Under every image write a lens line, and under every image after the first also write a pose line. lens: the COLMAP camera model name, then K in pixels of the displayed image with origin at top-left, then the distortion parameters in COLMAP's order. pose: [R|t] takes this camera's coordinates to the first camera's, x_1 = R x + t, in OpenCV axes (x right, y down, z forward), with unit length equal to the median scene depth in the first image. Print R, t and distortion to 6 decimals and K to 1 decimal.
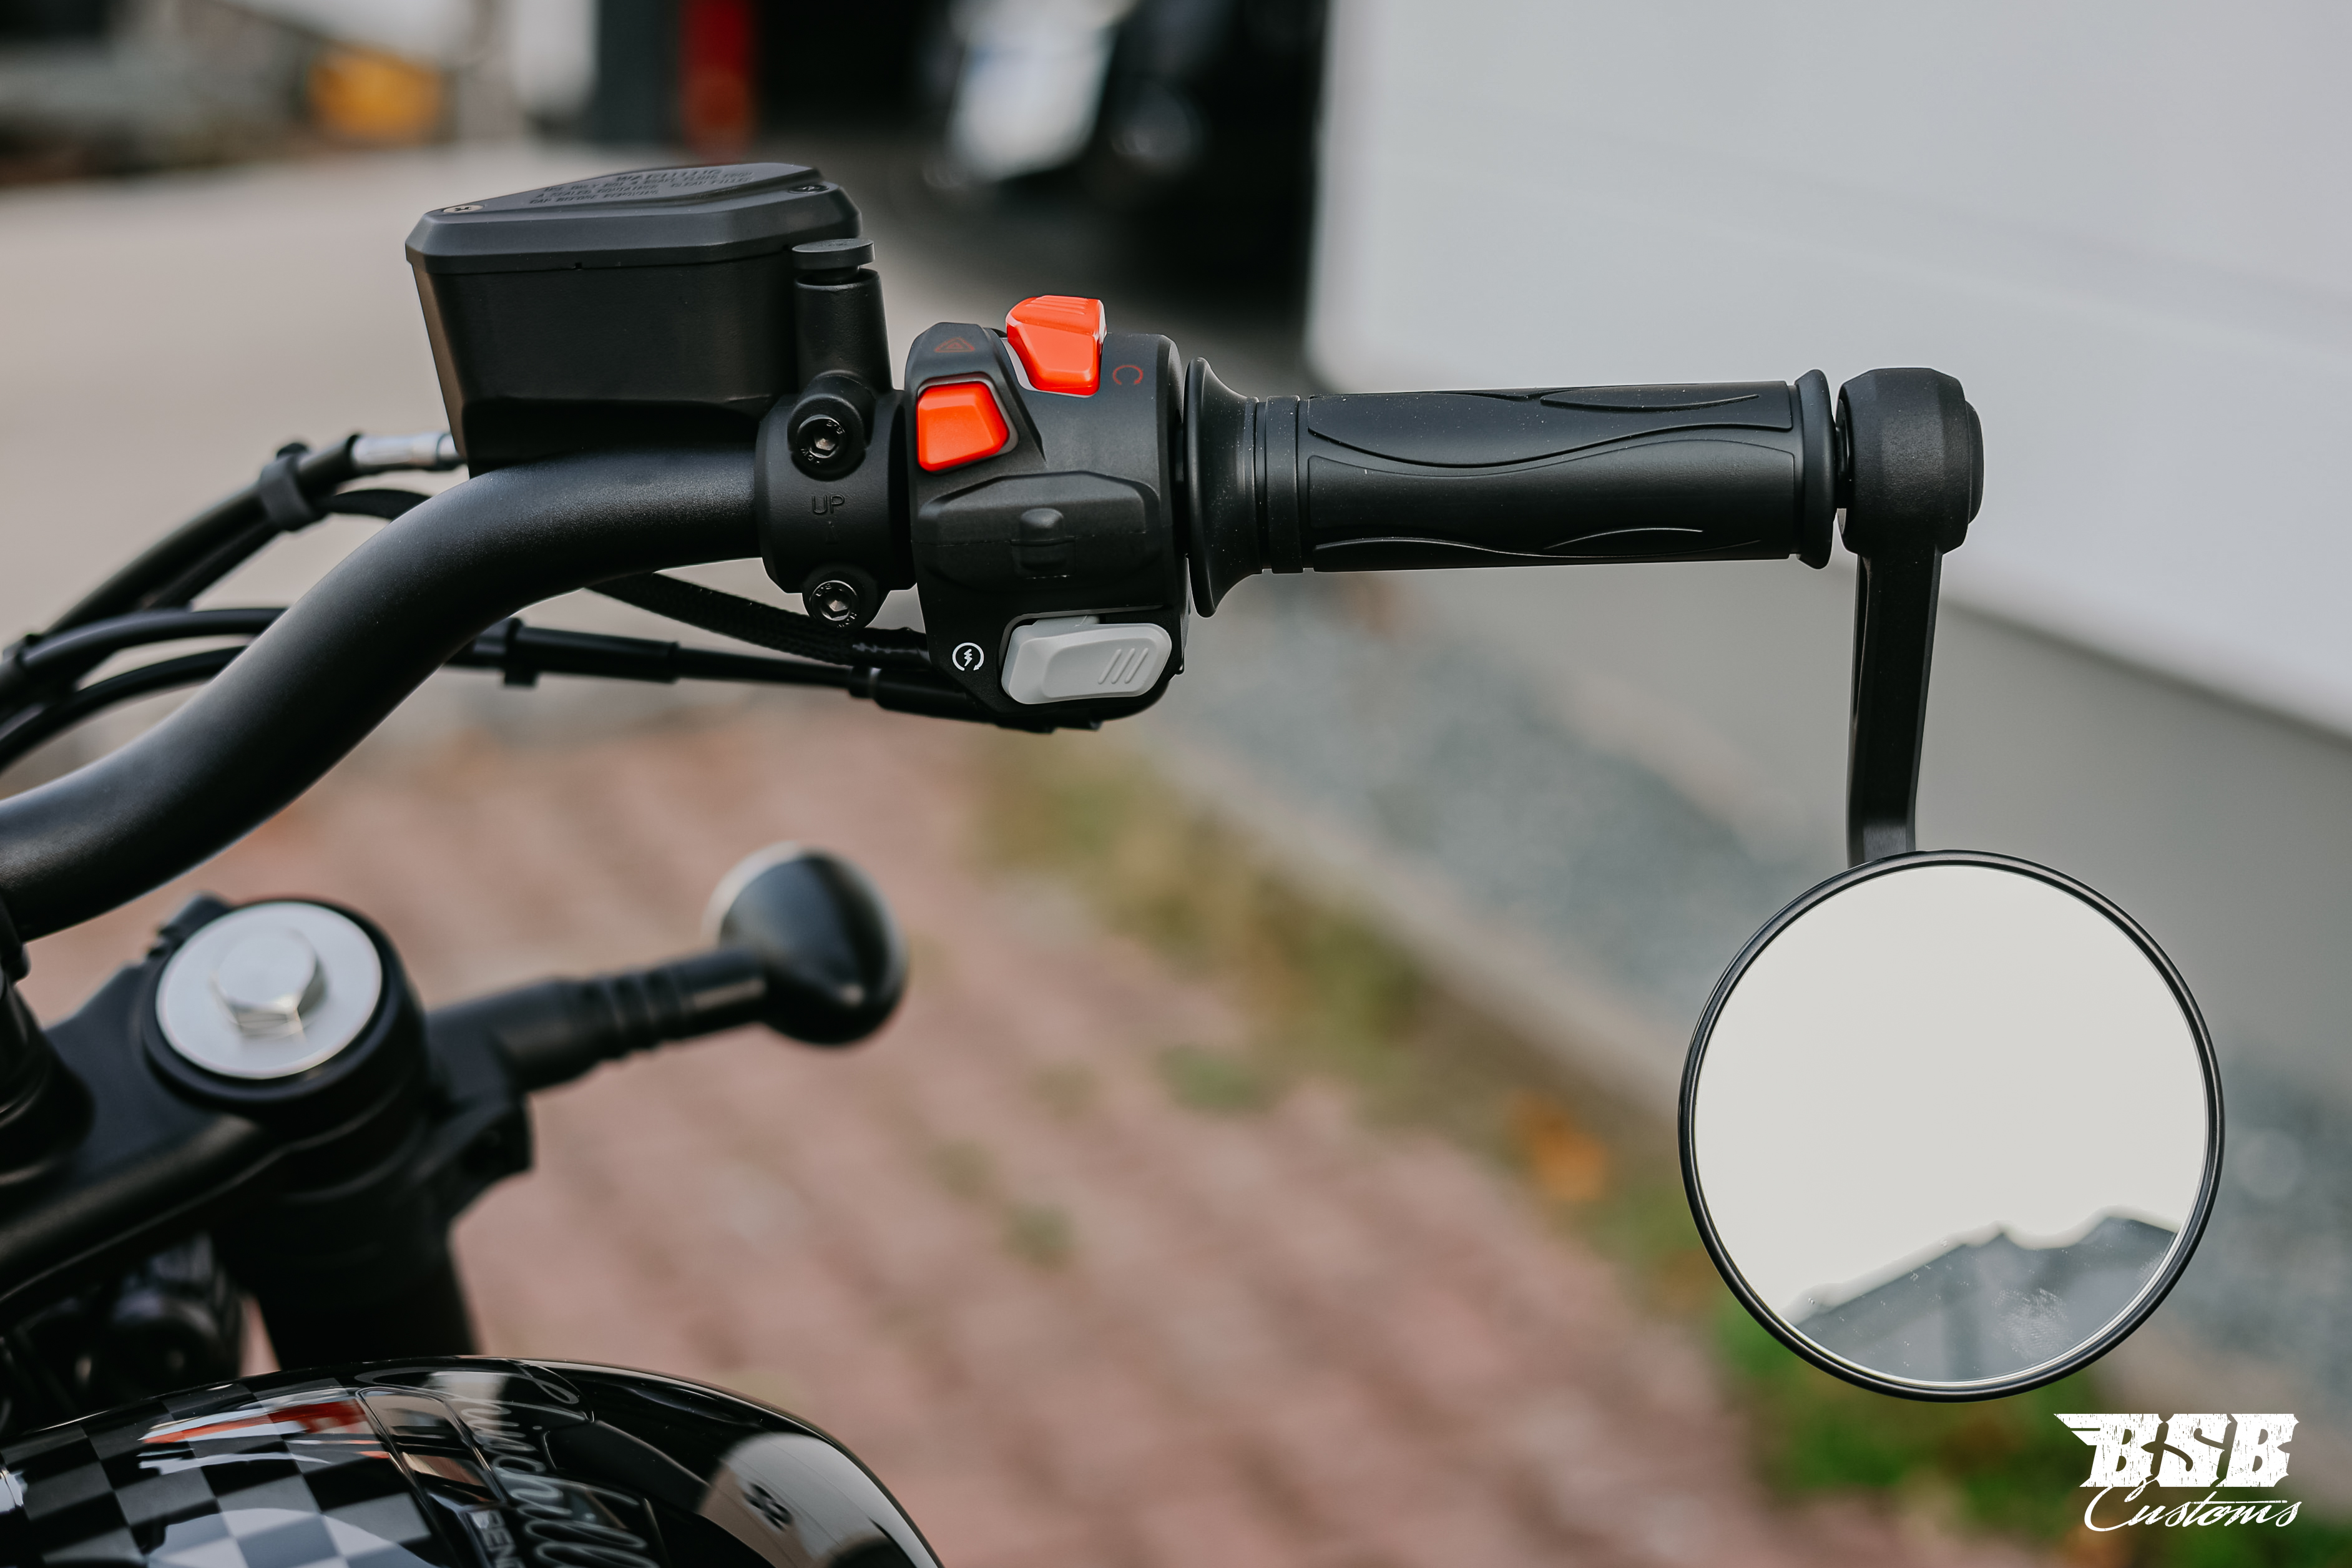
lens RADIAL K [[3315.9, 0, 1176.0], [0, 3315.9, 784.0], [0, 0, 1]] dist [0.028839, -0.177260]
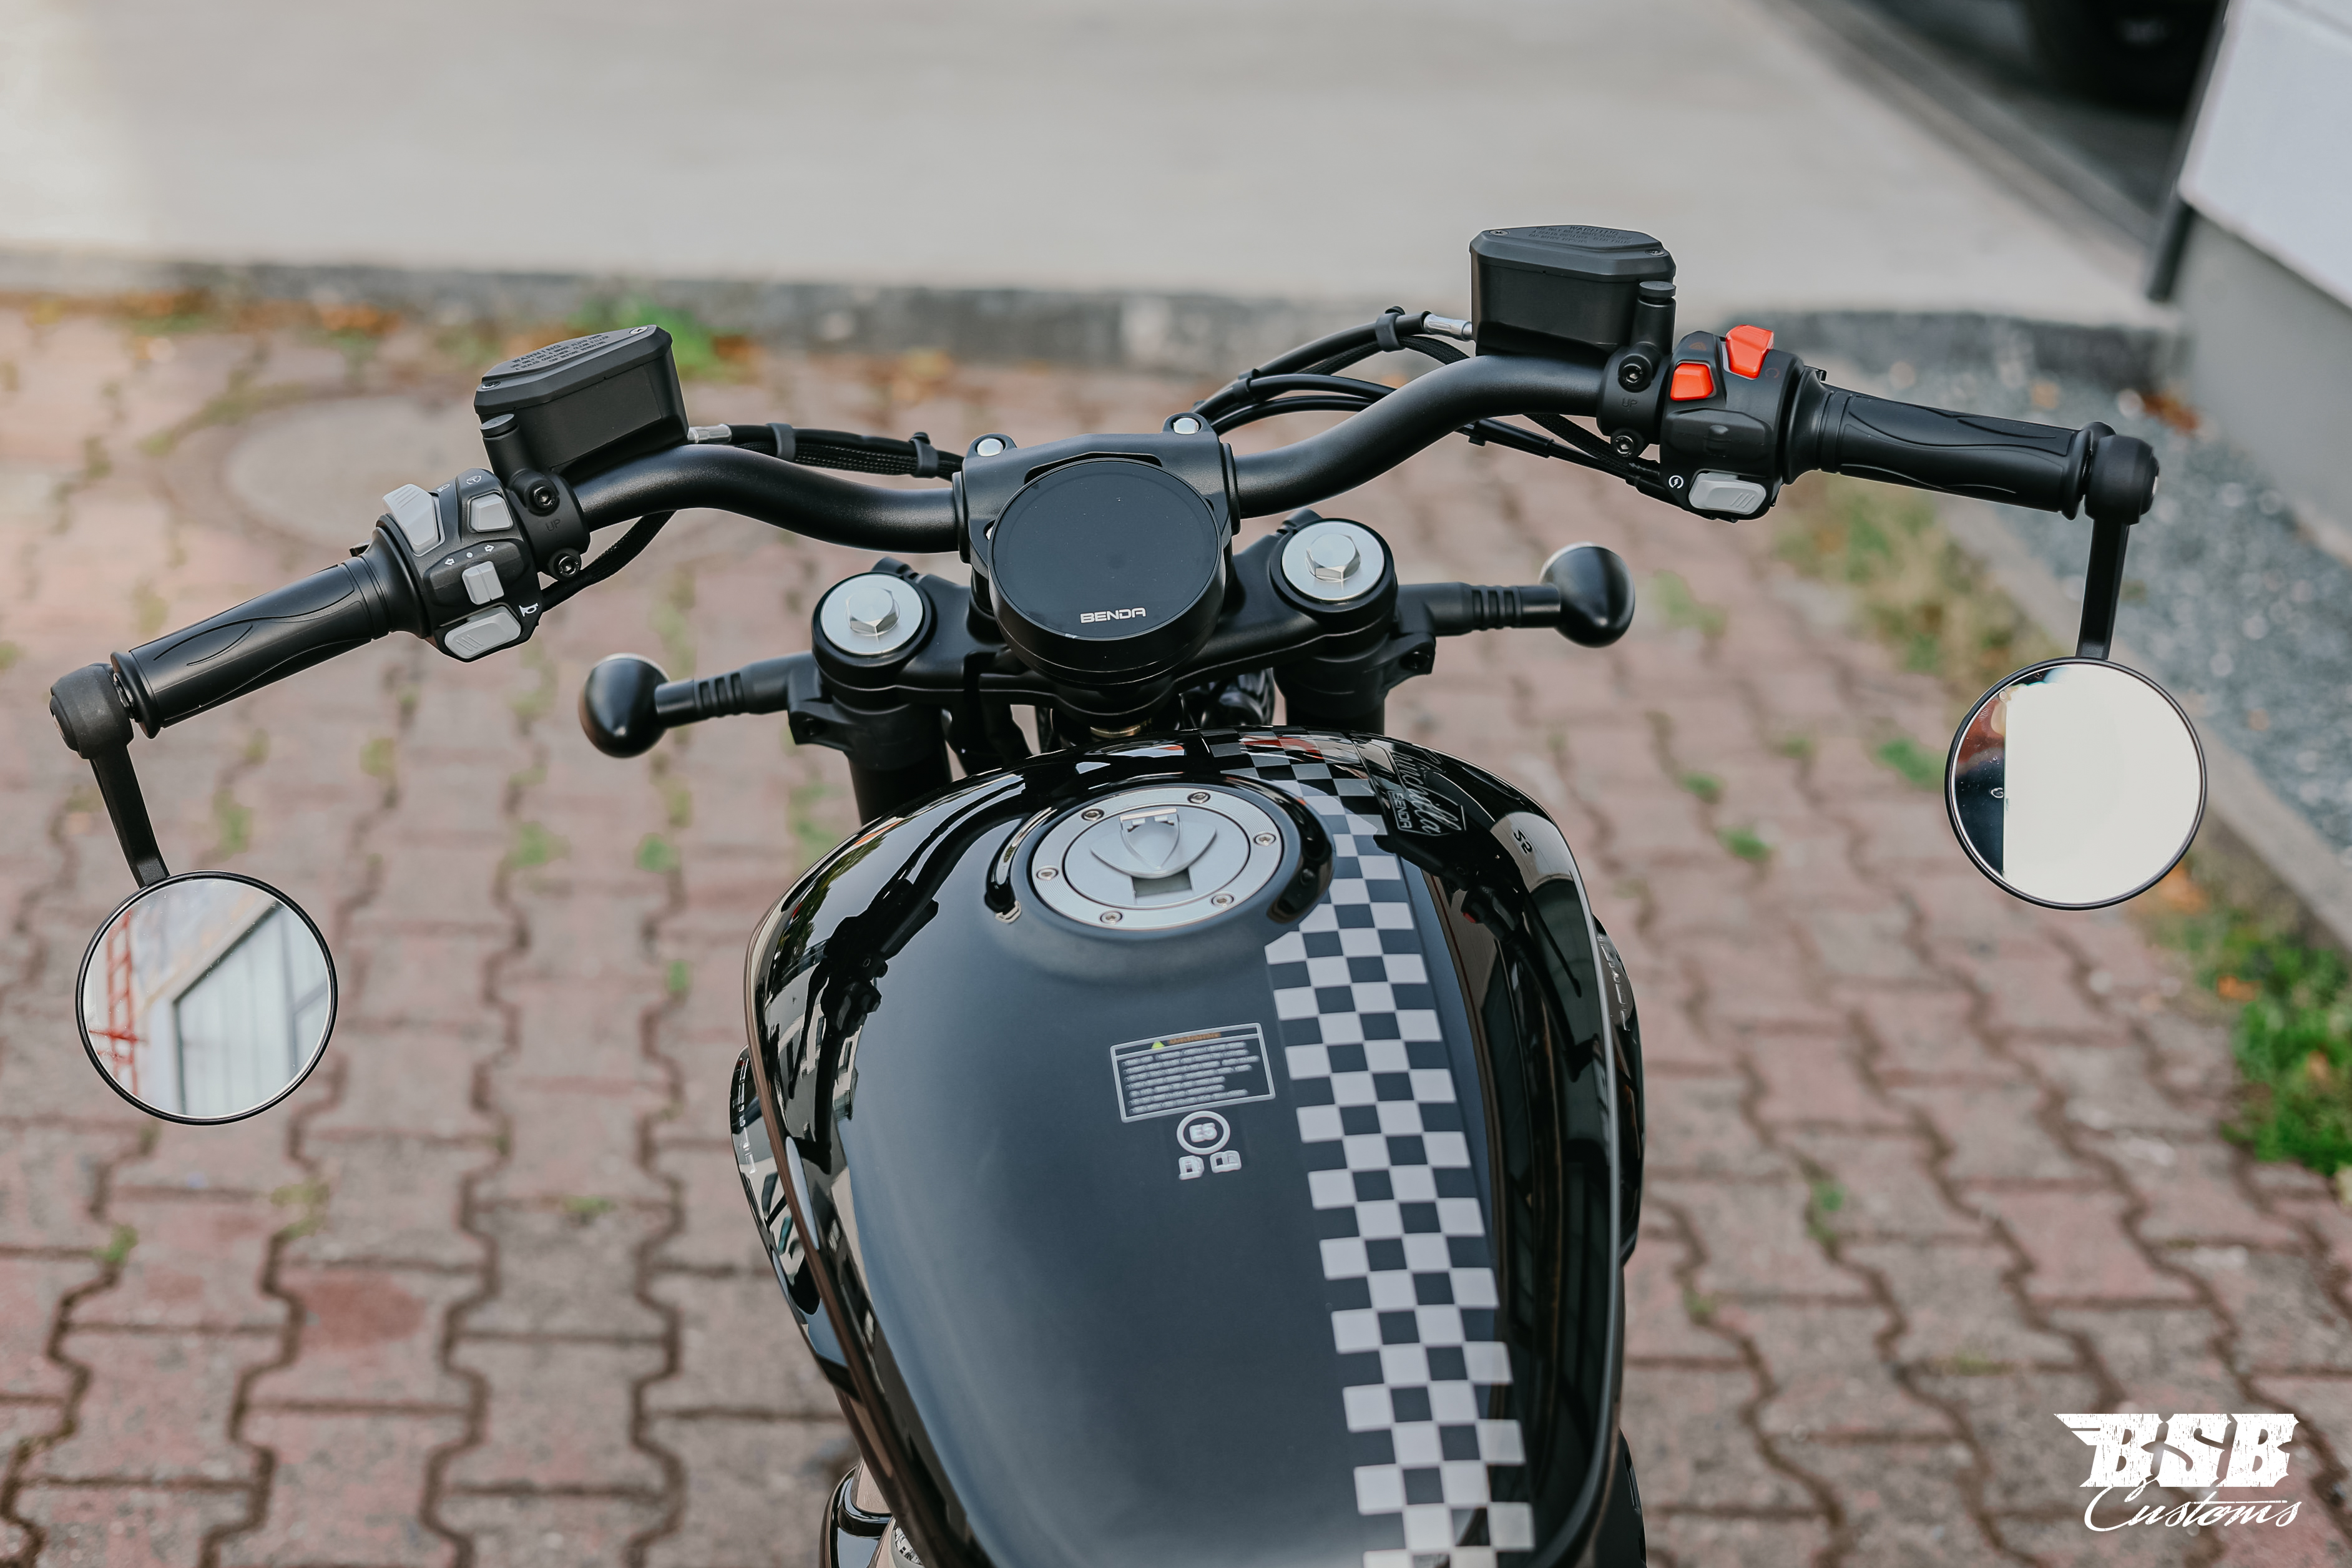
lens RADIAL K [[3315.9, 0, 1176.0], [0, 3315.9, 784.0], [0, 0, 1]] dist [0.028839, -0.177260]
pose [[0.945802, 0.222625, -0.236426, 0.176662], [-0.195769, 0.971744, 0.131863, -0.063437], [0.259101, -0.078432, 0.962660, -1.153265]]
